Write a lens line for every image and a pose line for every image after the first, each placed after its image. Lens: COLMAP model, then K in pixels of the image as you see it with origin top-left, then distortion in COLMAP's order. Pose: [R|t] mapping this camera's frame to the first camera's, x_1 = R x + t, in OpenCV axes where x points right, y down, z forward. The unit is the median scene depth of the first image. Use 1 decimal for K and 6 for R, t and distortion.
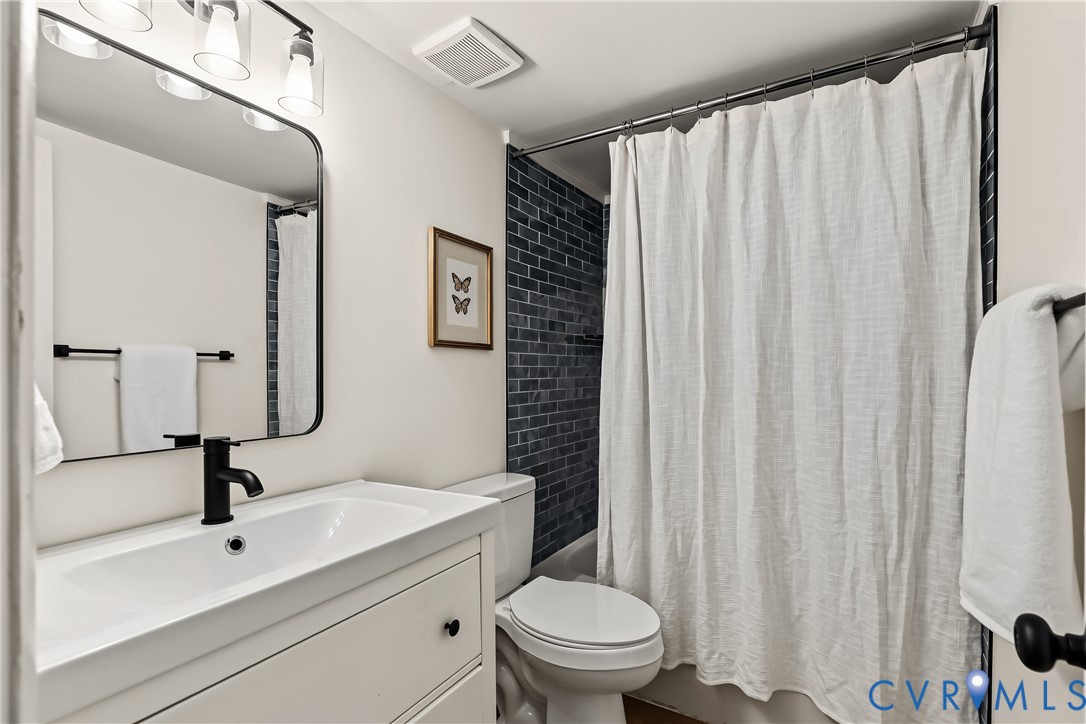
lens RADIAL K [[514.0, 0, 568.0], [0, 514.0, 378.5], [0, 0, 1]] dist [0.005524, -0.003240]
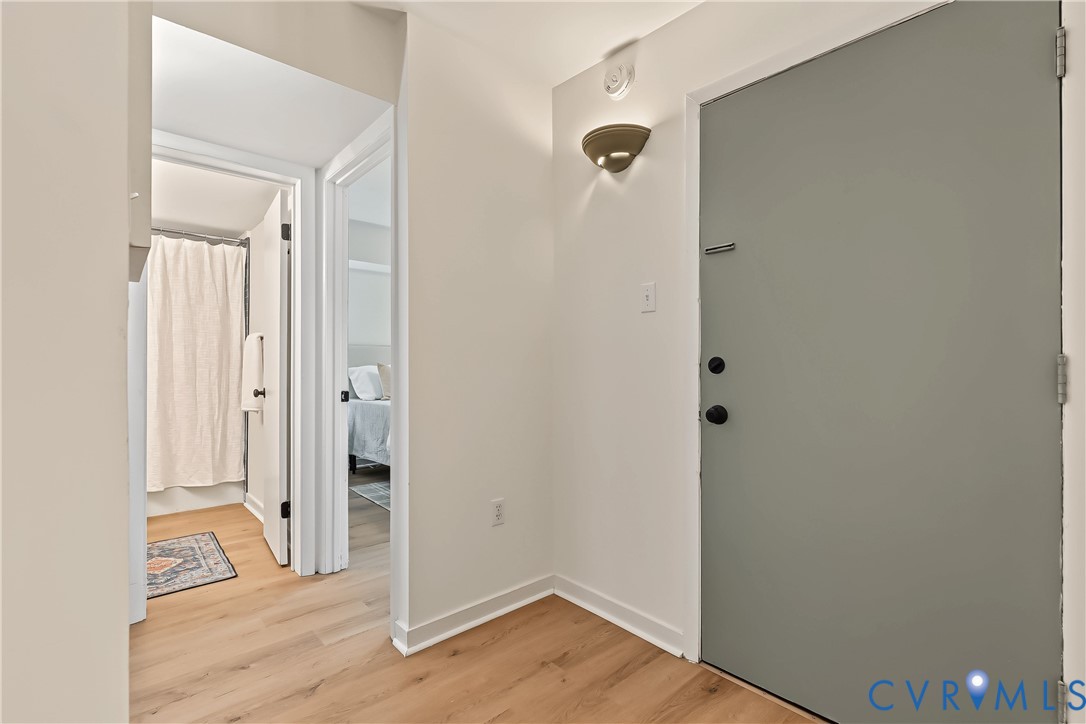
lens RADIAL K [[514.0, 0, 544.9], [0, 514.0, 362.8], [0, 0, 1]] dist [0.005524, -0.003240]
pose [[0.352762, 0.002606, 0.935710, -1.321066], [-0.001165, 0.999997, -0.002346, 0.046787], [-0.935712, -0.000262, 0.352764, -1.613961]]
